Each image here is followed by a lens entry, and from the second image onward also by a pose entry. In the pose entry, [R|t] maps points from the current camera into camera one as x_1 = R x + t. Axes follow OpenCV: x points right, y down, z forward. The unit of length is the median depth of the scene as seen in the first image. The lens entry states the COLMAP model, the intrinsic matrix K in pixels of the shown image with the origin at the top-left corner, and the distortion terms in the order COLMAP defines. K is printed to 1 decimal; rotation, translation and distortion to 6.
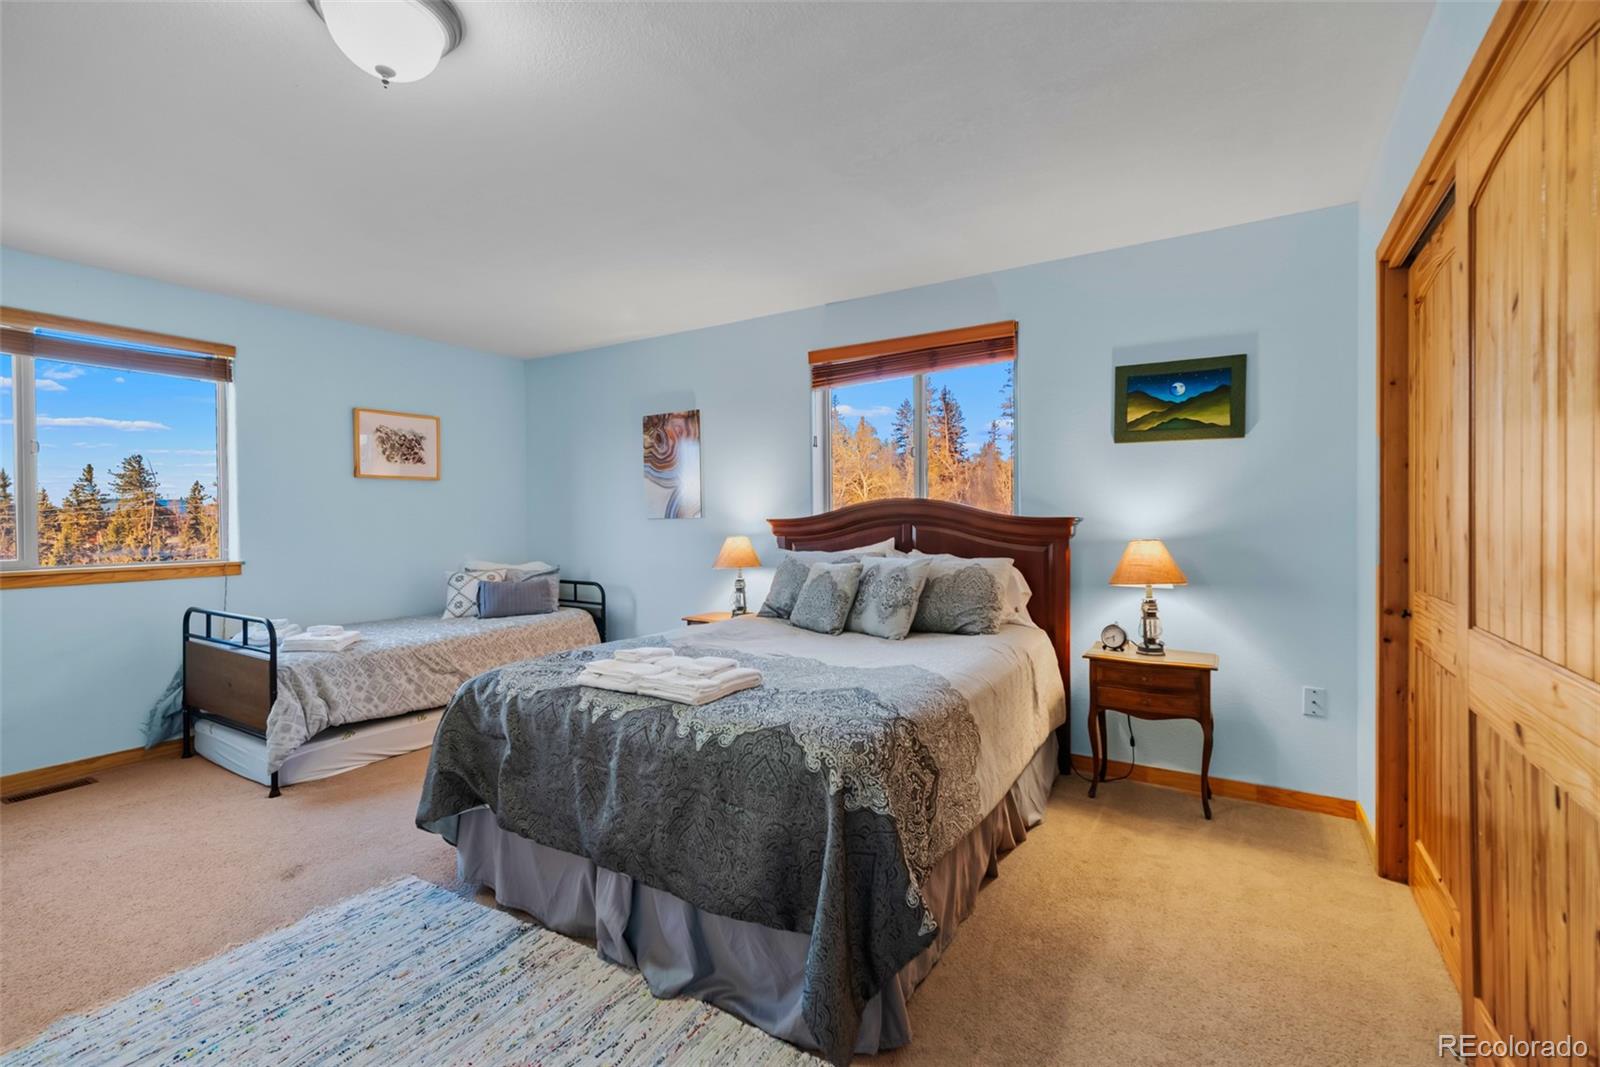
lens RADIAL K [[693.7, 0, 798.0], [0, 693.7, 528.5], [0, 0, 1]] dist [0.009720, -0.000246]
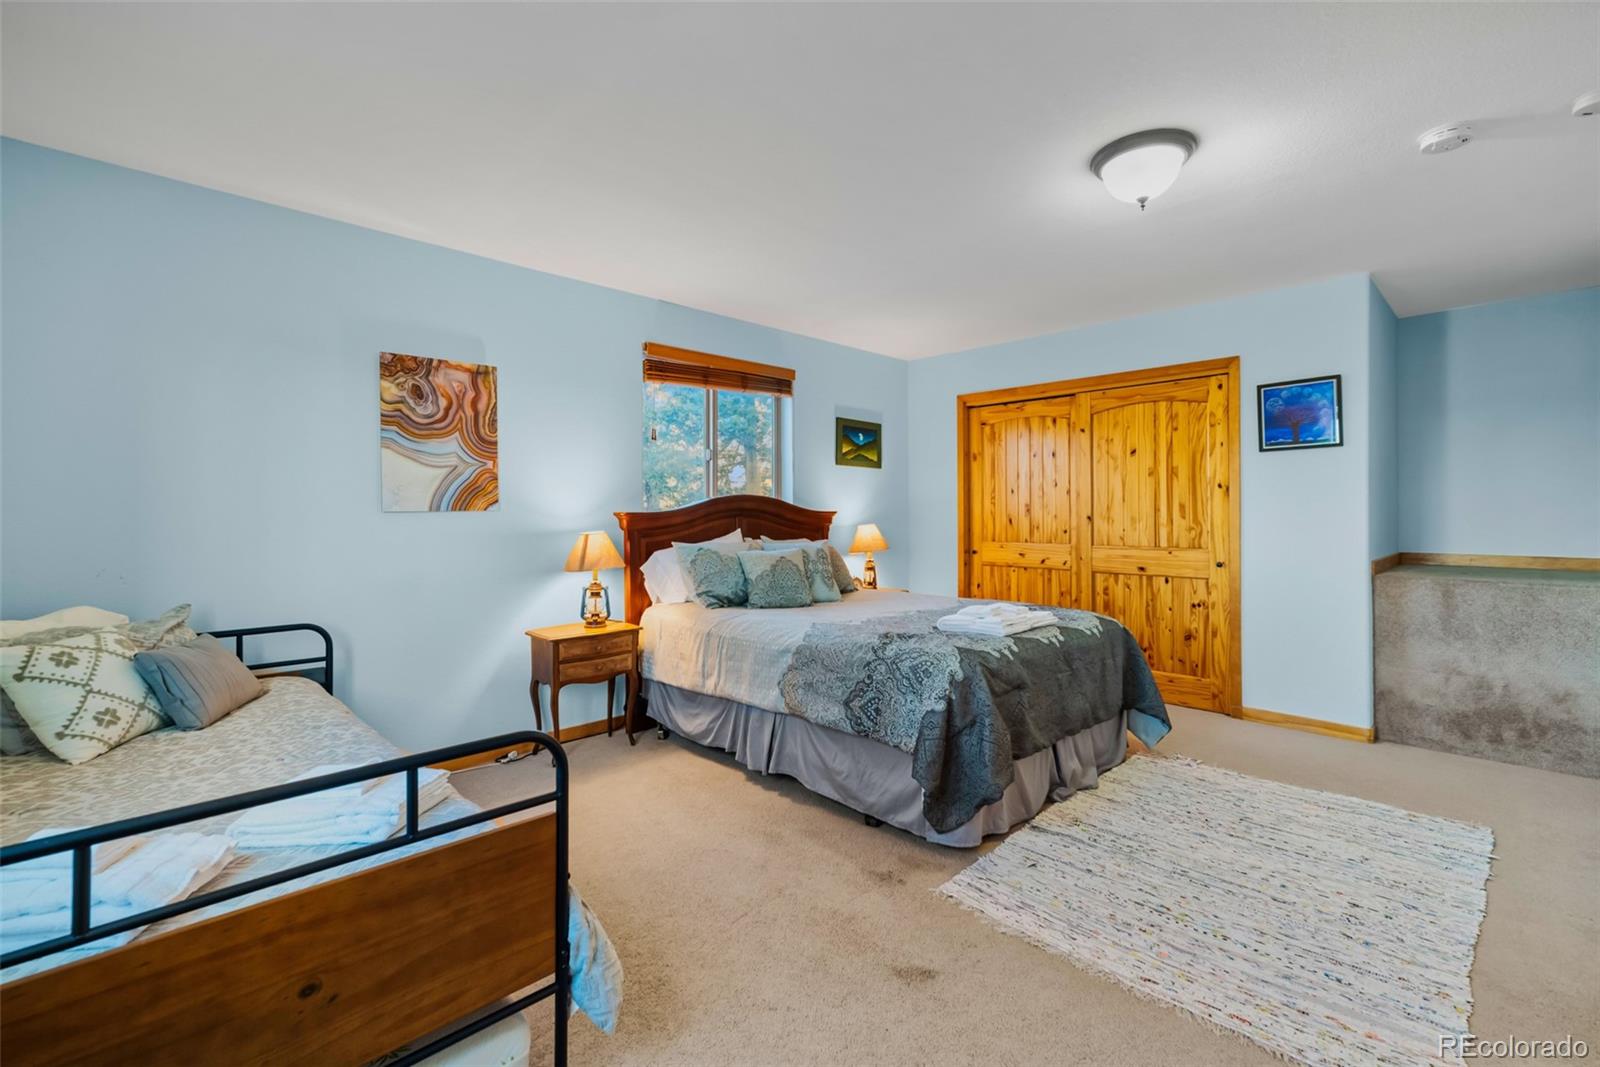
lens RADIAL K [[693.7, 0, 808.5], [0, 693.7, 507.3], [0, 0, 1]] dist [0.009720, -0.000246]
pose [[0.236128, 0.009908, 0.971671, -0.947552], [0.016515, 0.999763, -0.014208, -0.003032], [-0.971582, 0.019402, 0.235909, 0.589140]]
